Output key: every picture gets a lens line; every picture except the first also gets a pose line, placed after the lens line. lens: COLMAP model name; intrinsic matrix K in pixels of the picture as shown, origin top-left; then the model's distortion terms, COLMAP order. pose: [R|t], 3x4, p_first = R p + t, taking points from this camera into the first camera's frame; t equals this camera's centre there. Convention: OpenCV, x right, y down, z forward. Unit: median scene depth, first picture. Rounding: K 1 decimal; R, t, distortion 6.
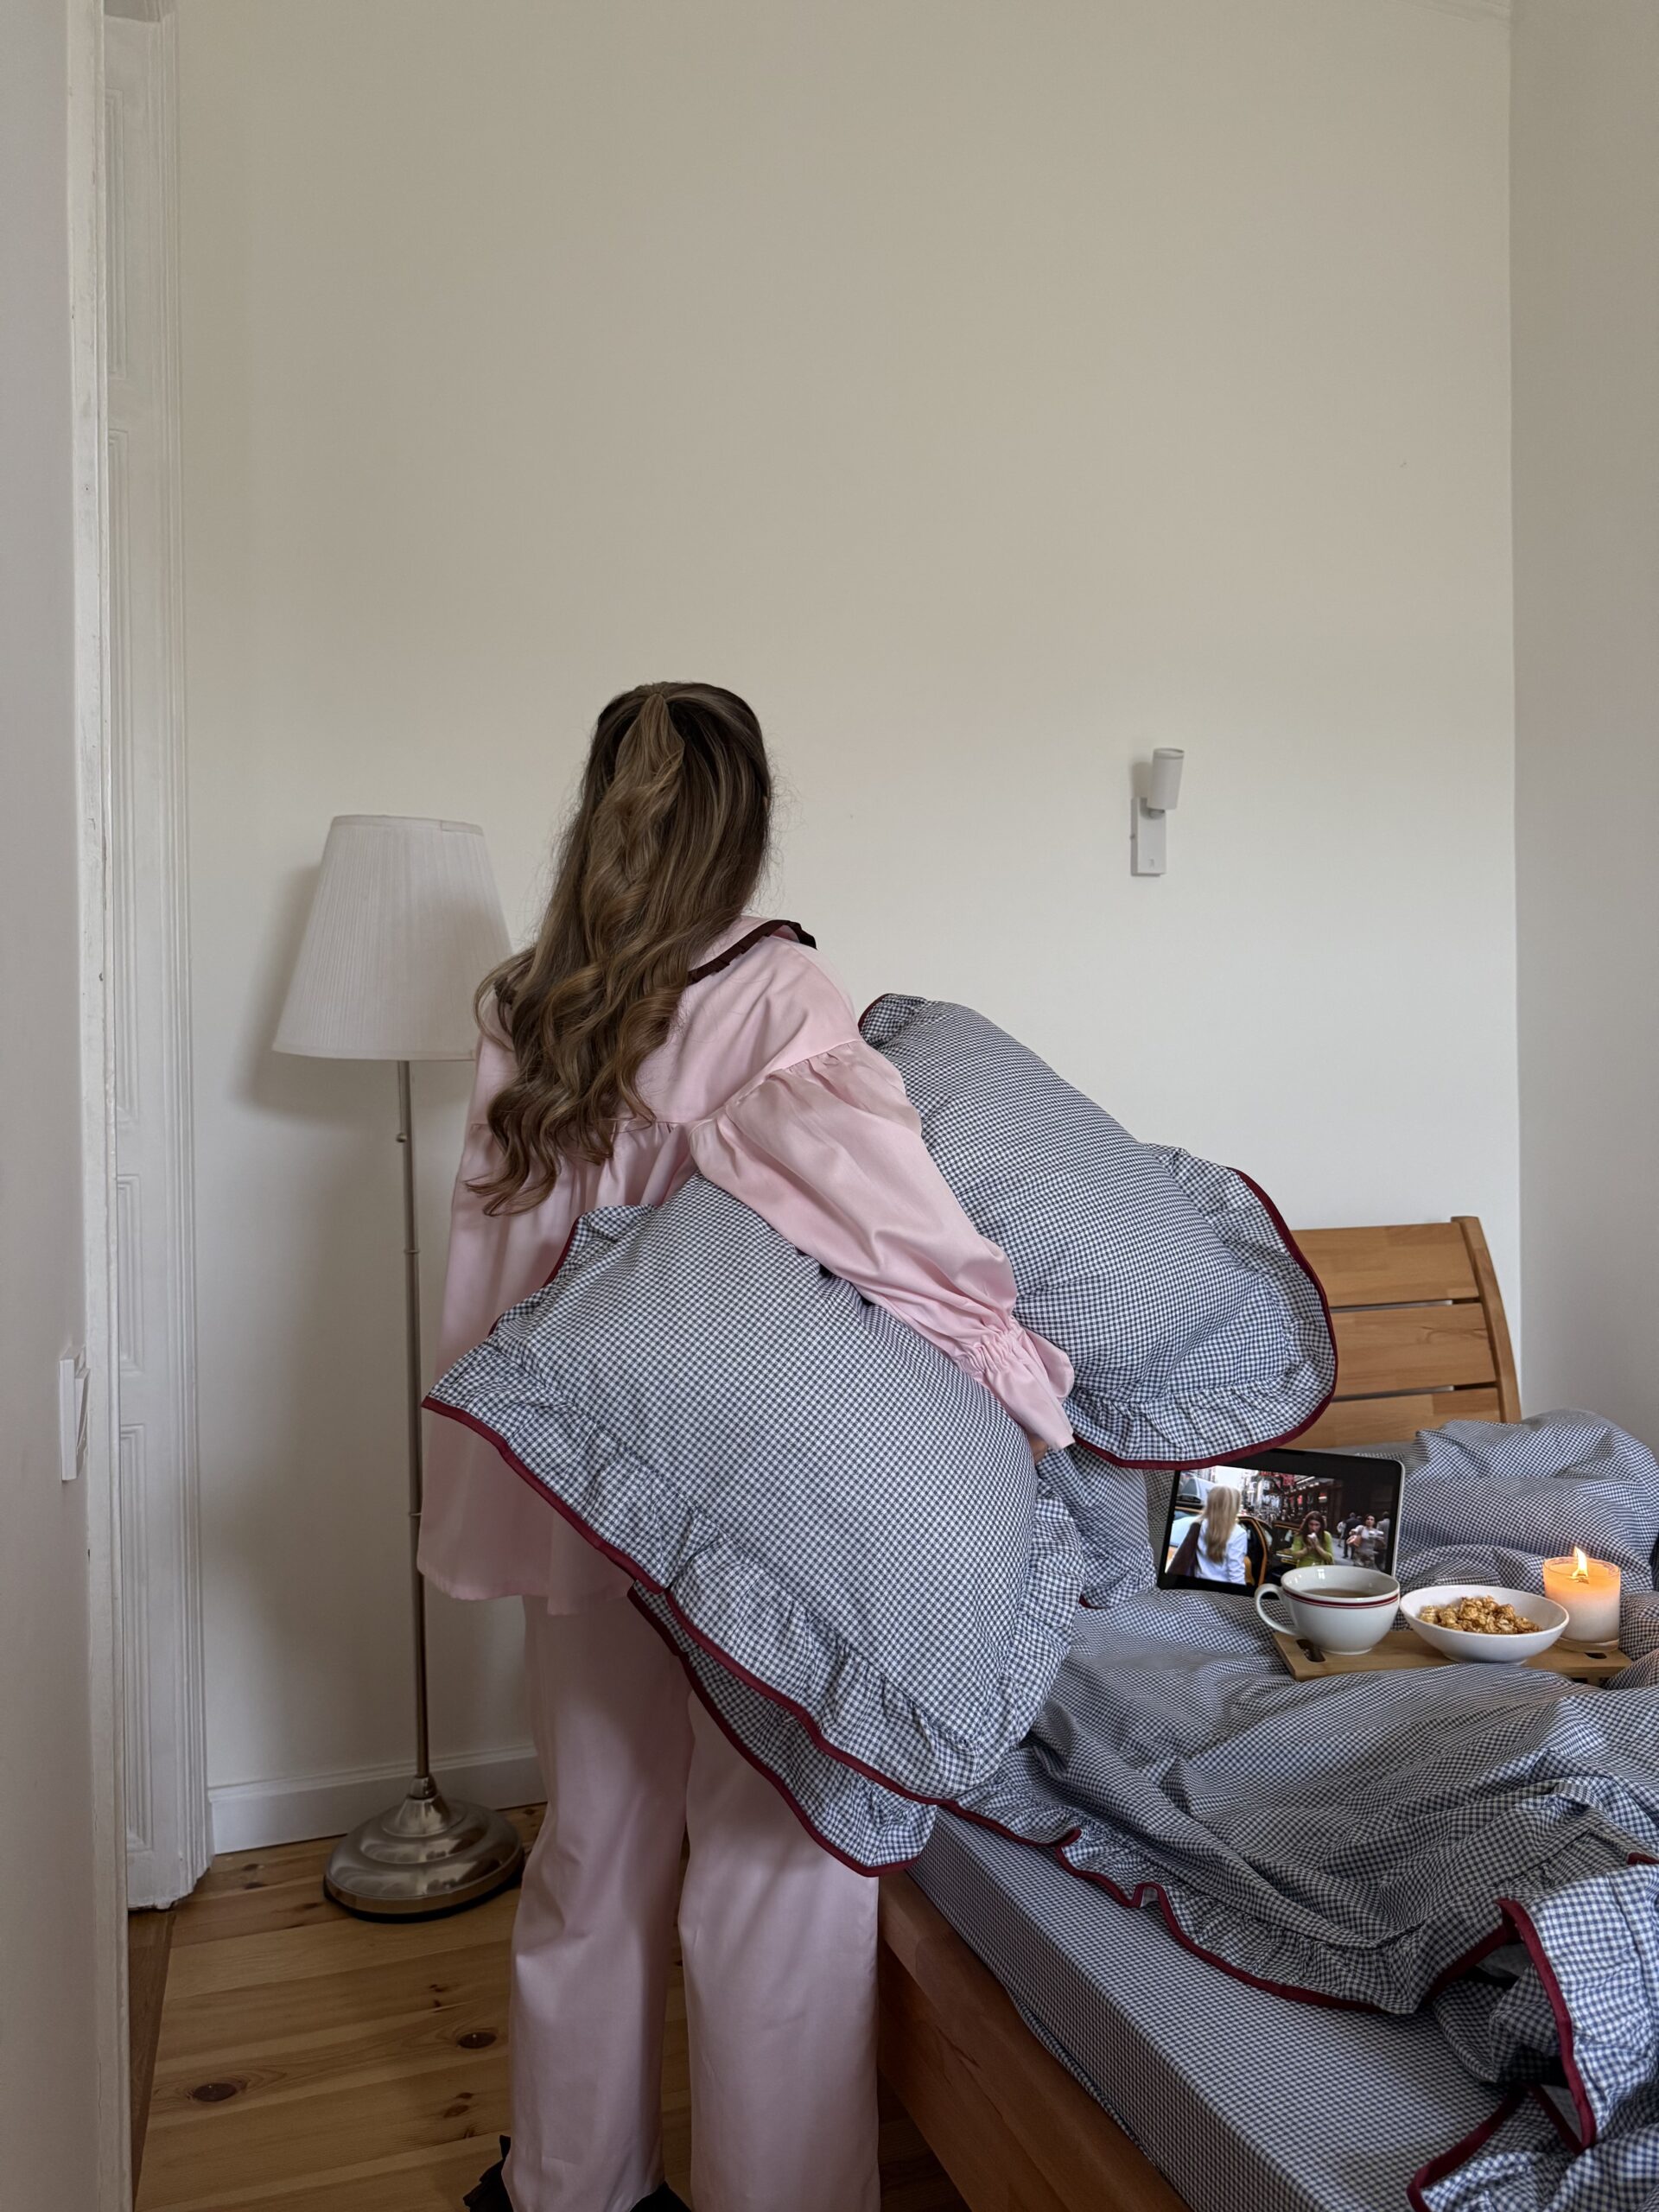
lens RADIAL K [[1566.2, 0, 827.5], [0, 1566.2, 1102.5], [0, 0, 1]] dist [0.029262, -0.033354]
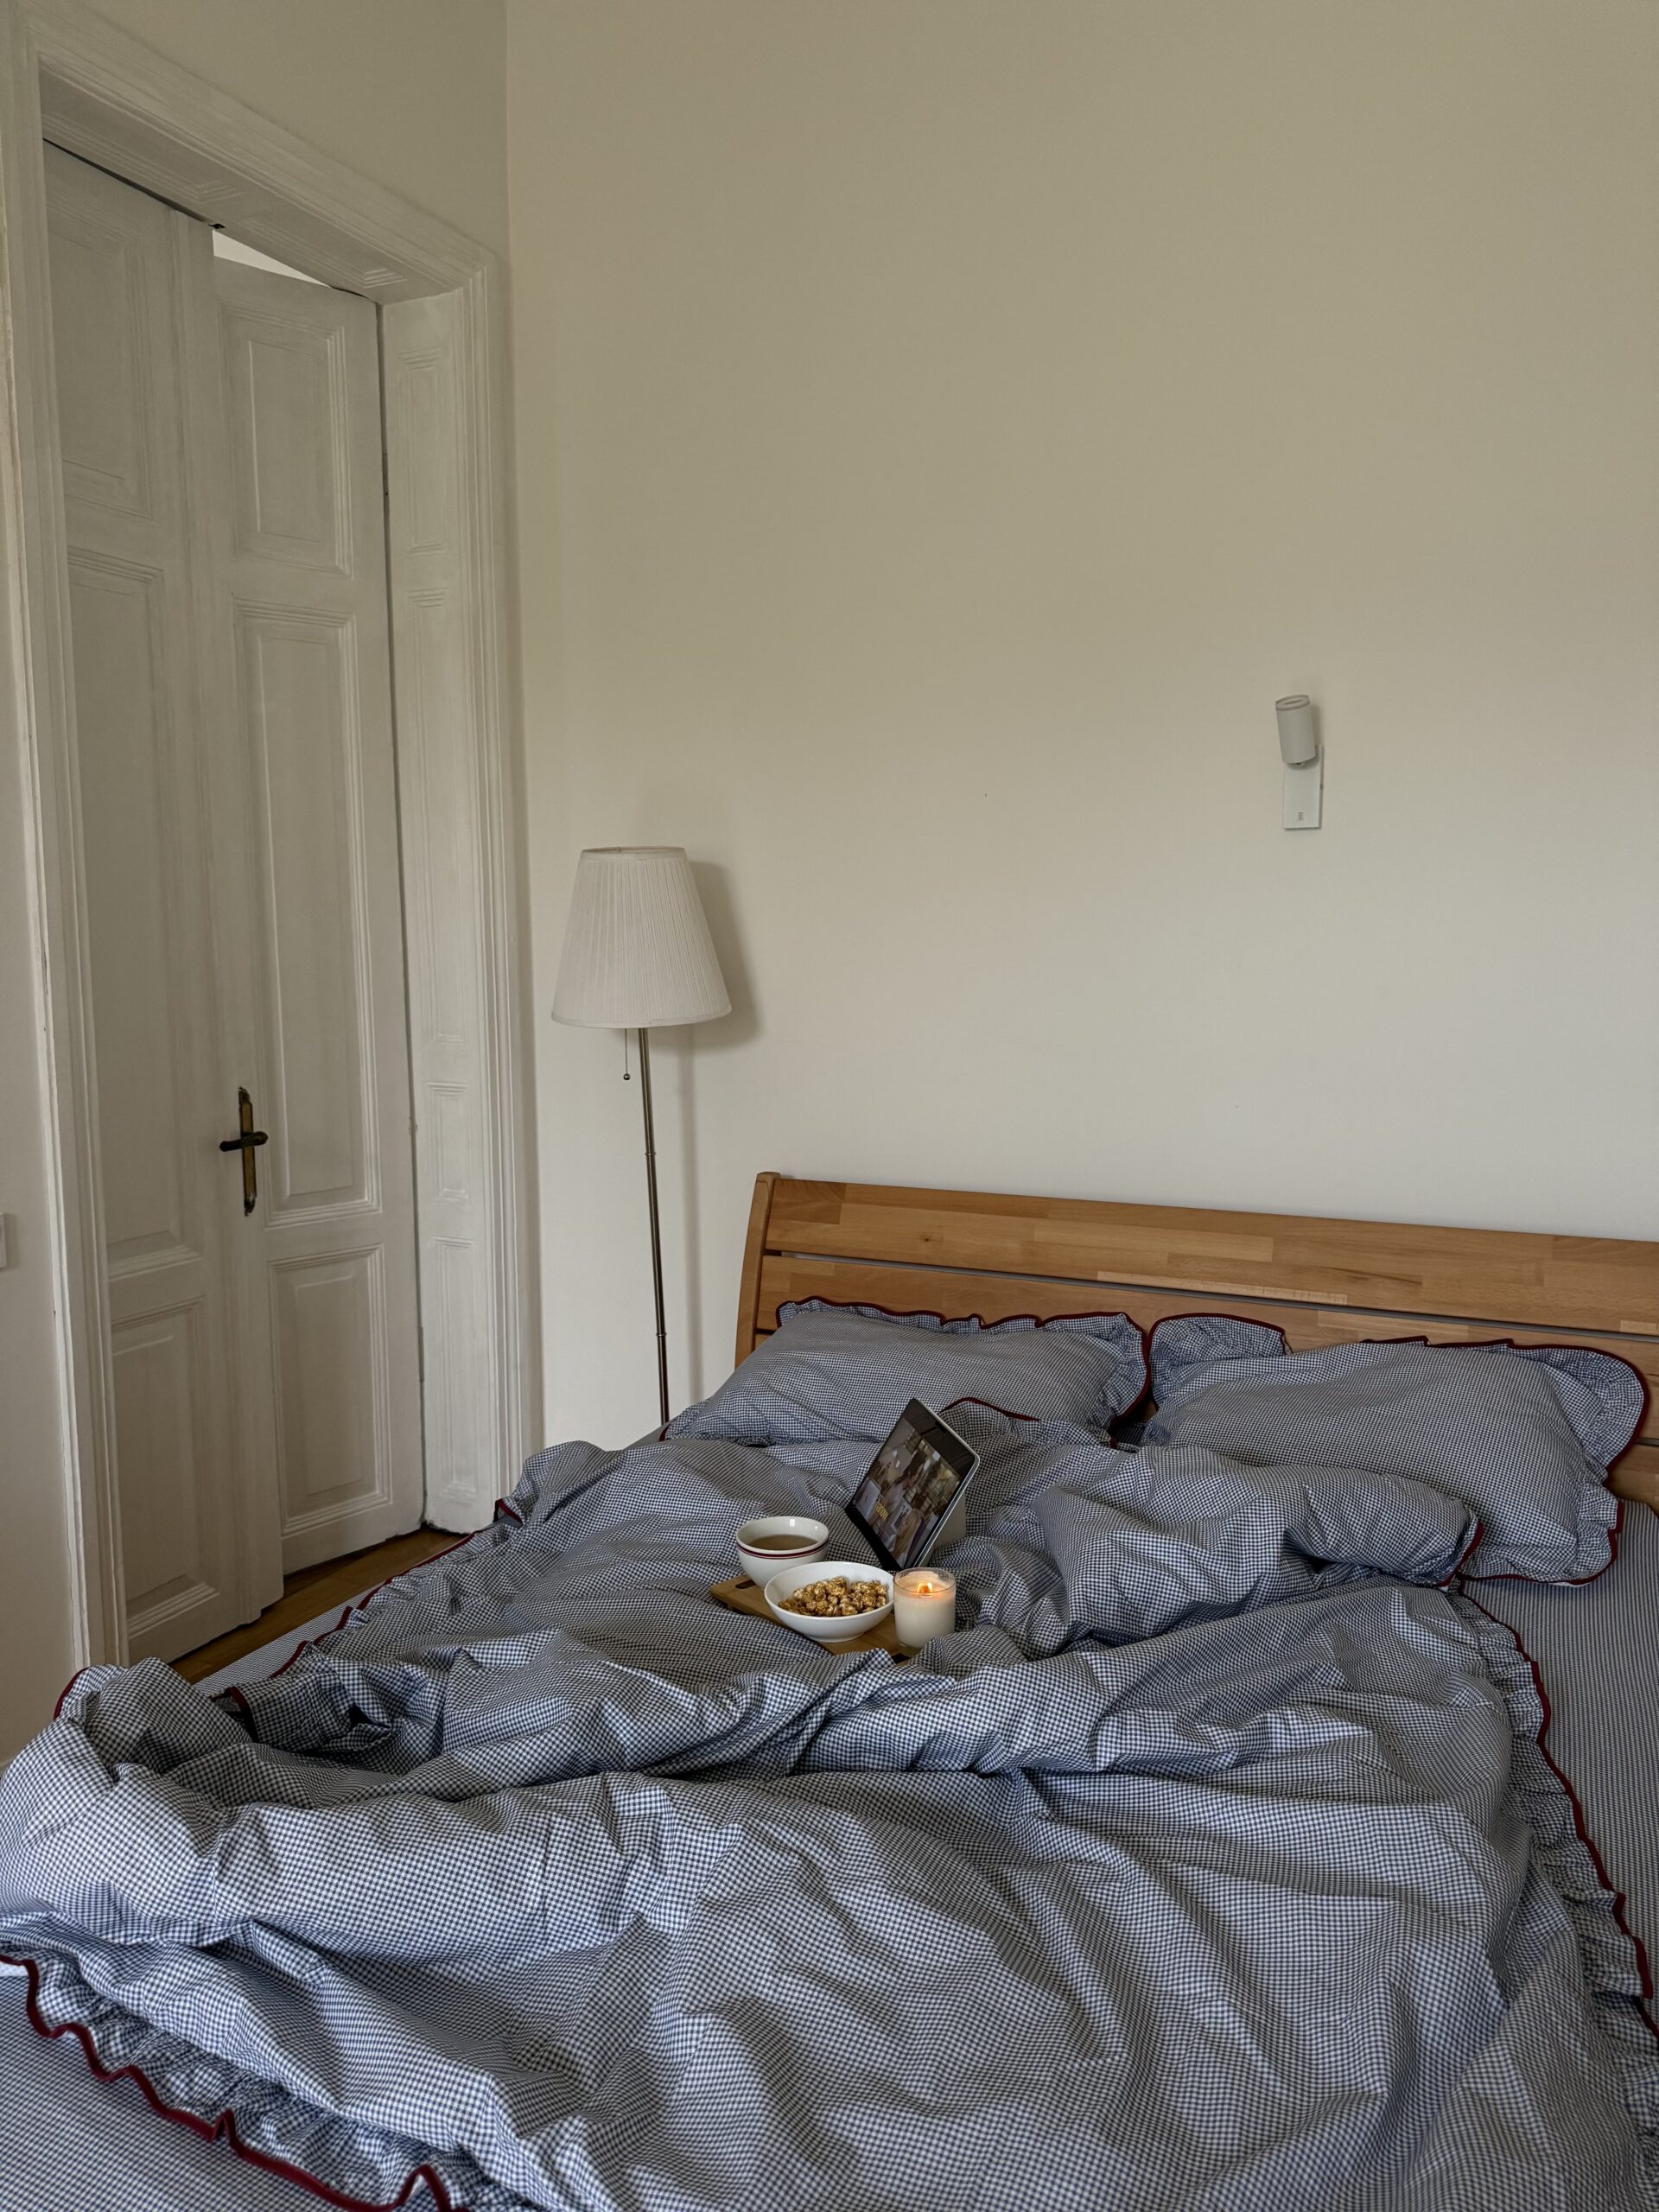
lens RADIAL K [[1566.2, 0, 827.5], [0, 1566.2, 1102.5], [0, 0, 1]] dist [0.029262, -0.033354]
pose [[0.699176, 0.093229, -0.708845, 0.688808], [-0.003888, 0.991943, 0.126627, -0.100857], [0.714939, -0.085779, 0.693905, 0.133448]]
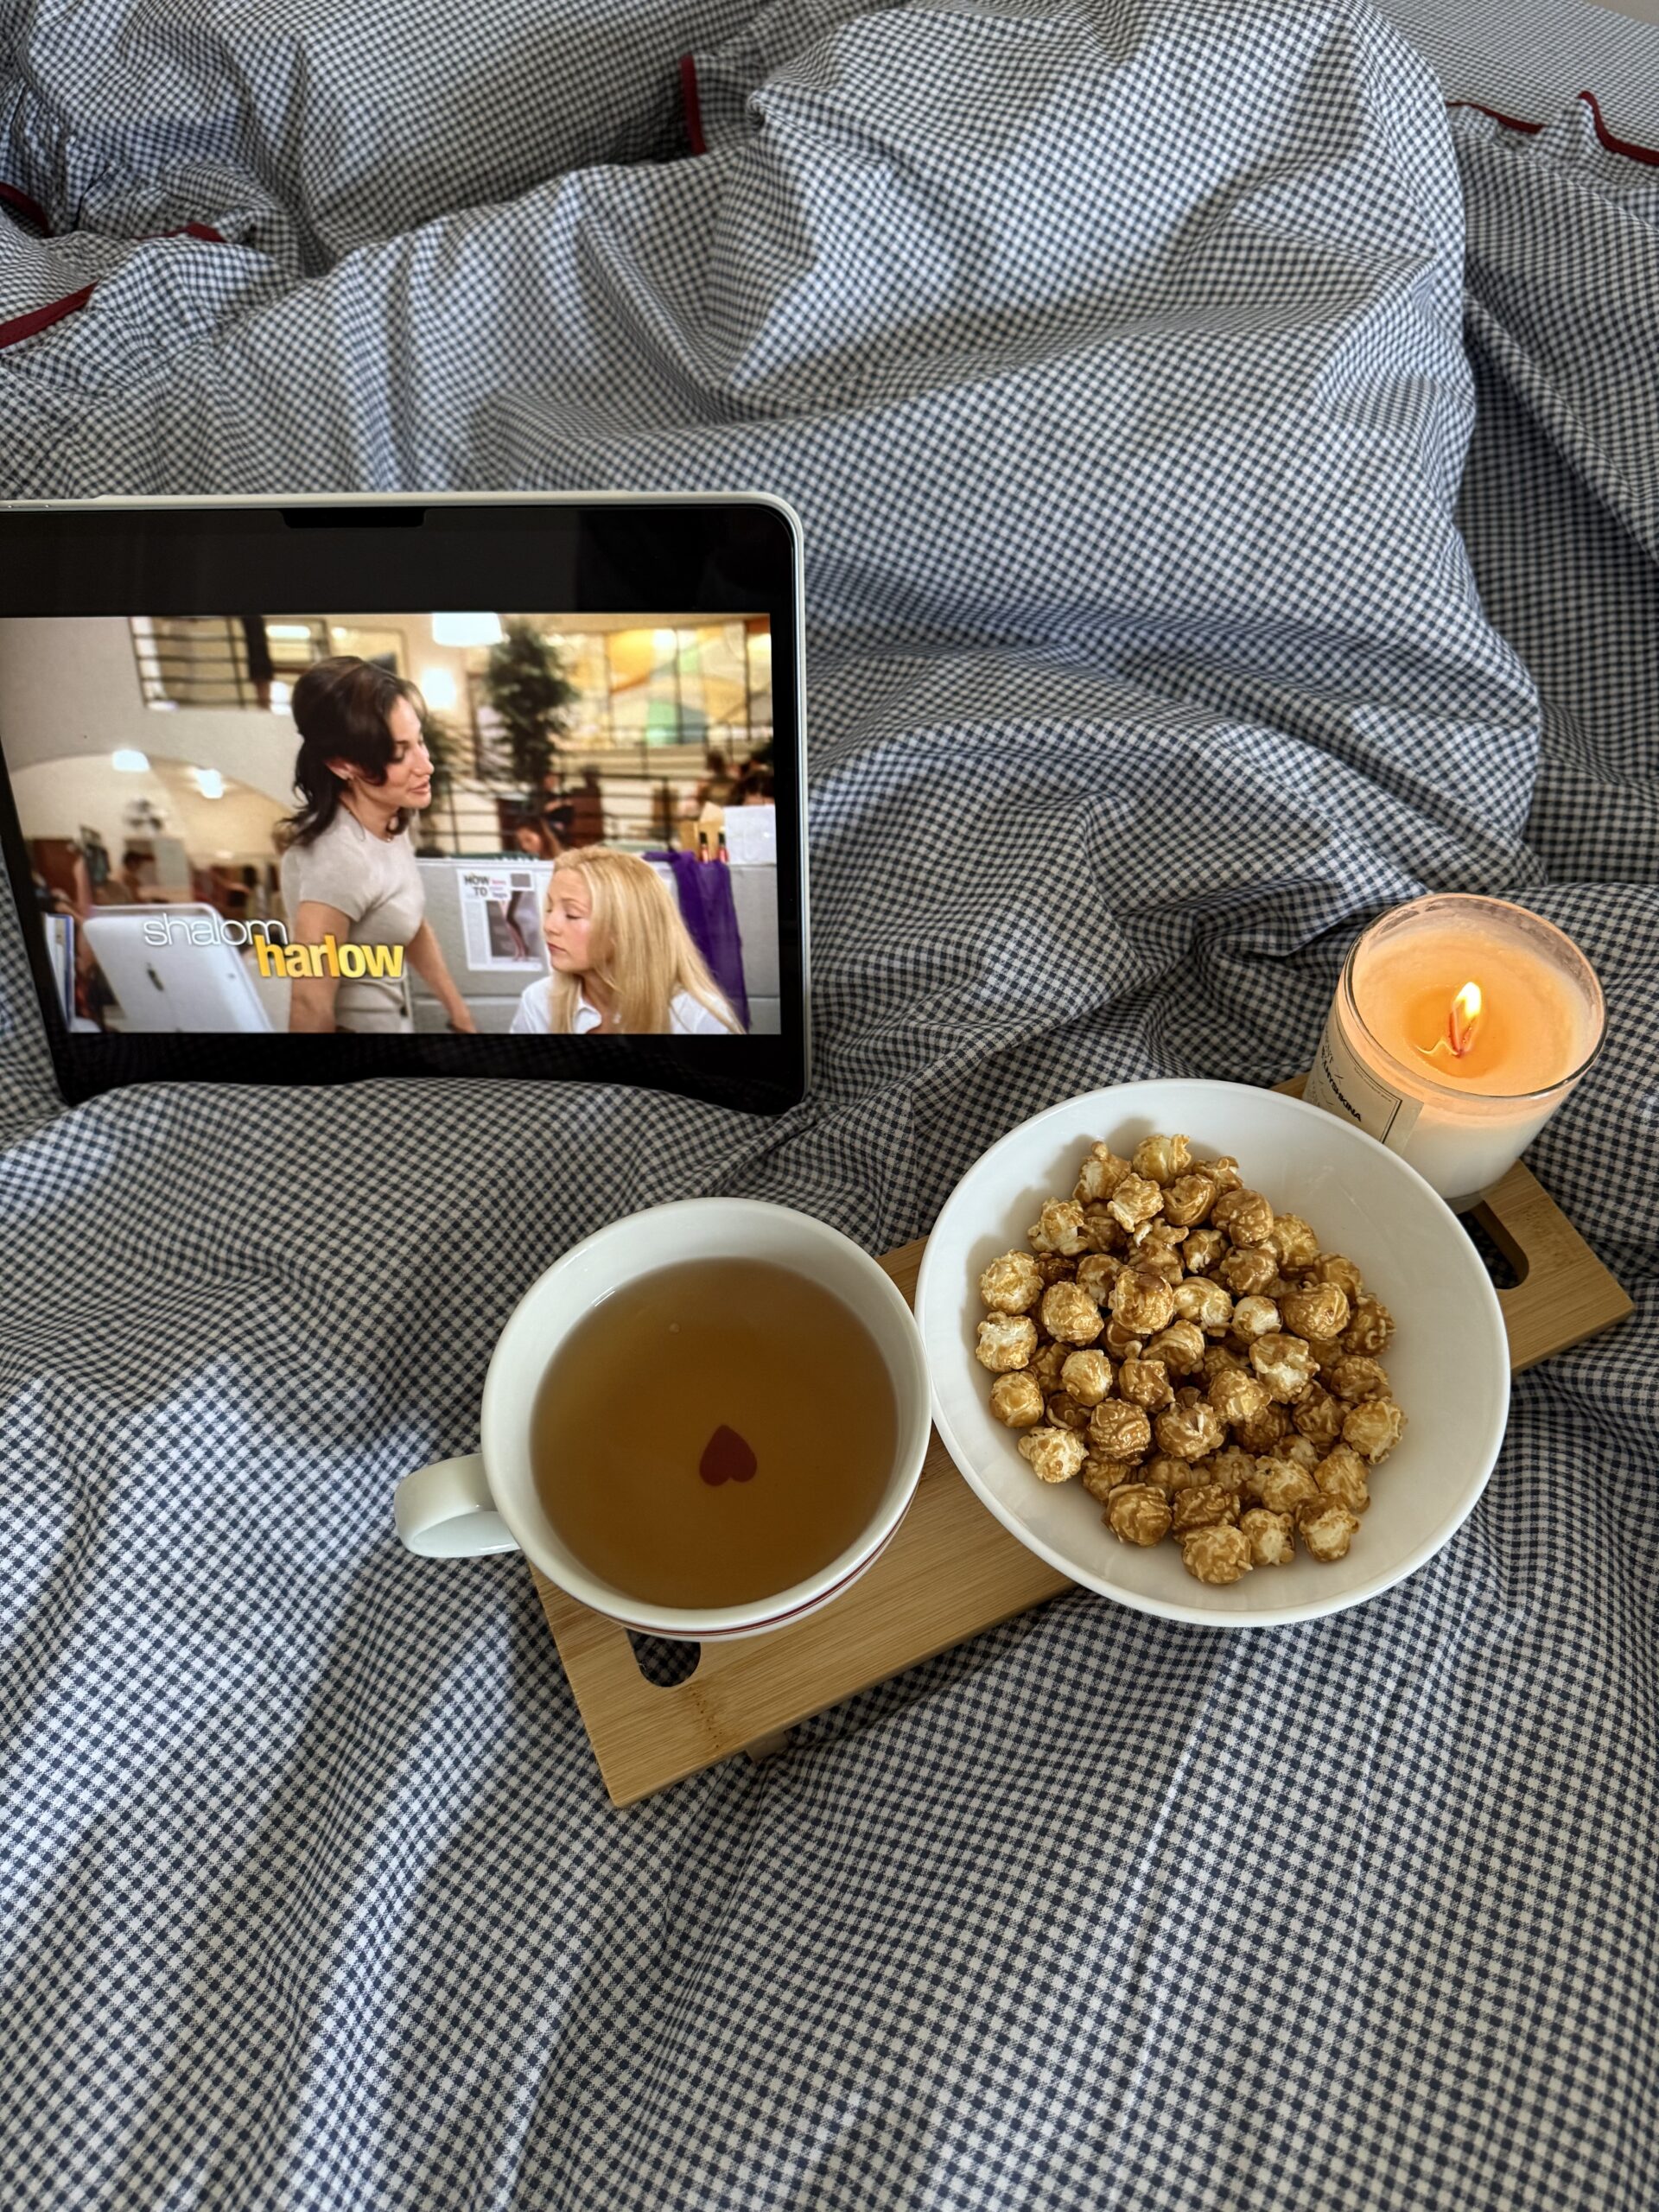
lens RADIAL K [[1548.5, 0, 845.7], [0, 1548.5, 1104.3], [0, 0, 1]] dist [0.004336, -0.008309]
pose [[0.872016, -0.421772, 0.248387, 0.179698], [0.003933, 0.513475, 0.858095, 0.042103], [-0.489461, -0.747296, 0.449418, 0.541479]]
